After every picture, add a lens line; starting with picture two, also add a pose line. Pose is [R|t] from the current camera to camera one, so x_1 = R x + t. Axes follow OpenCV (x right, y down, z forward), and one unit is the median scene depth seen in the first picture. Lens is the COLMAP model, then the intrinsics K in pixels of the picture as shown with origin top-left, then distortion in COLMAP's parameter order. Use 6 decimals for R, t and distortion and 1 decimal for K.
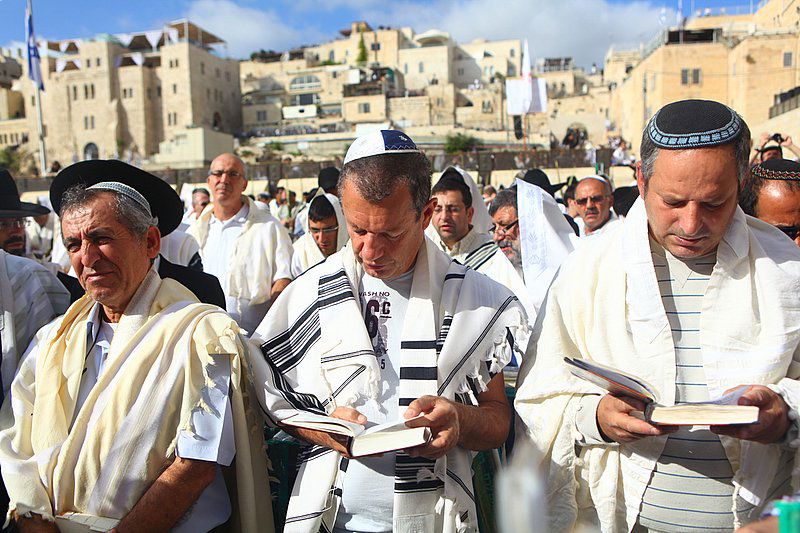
lens RADIAL K [[628.3, 0, 398.8], [0, 628.3, 266.5], [0, 0, 1]] dist [-0.033723, 0.003576]
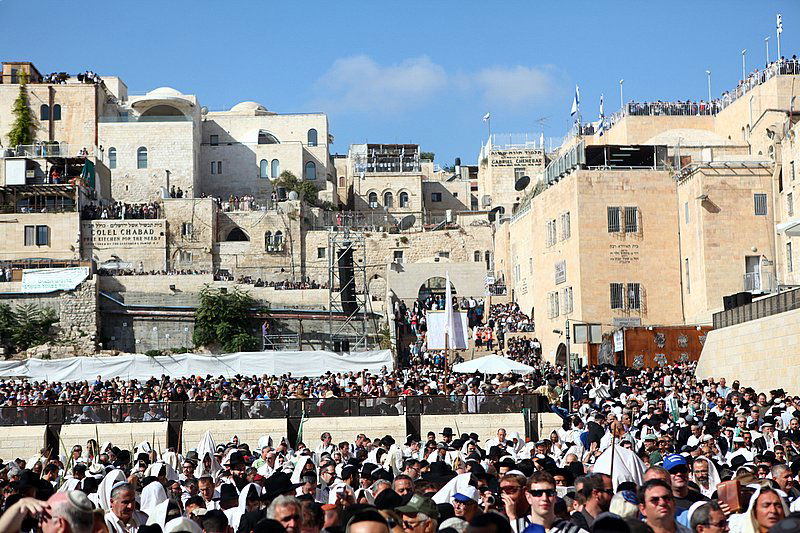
lens RADIAL K [[1487.4, 0, 400.3], [0, 1487.4, 265.9], [0, 0, 1]] dist [-0.077033, 0.000000]
pose [[0.962743, 0.027192, 0.269049, -0.096826], [0.024115, 0.982334, -0.185575, 0.004560], [-0.269342, 0.185149, 0.945079, -0.227668]]
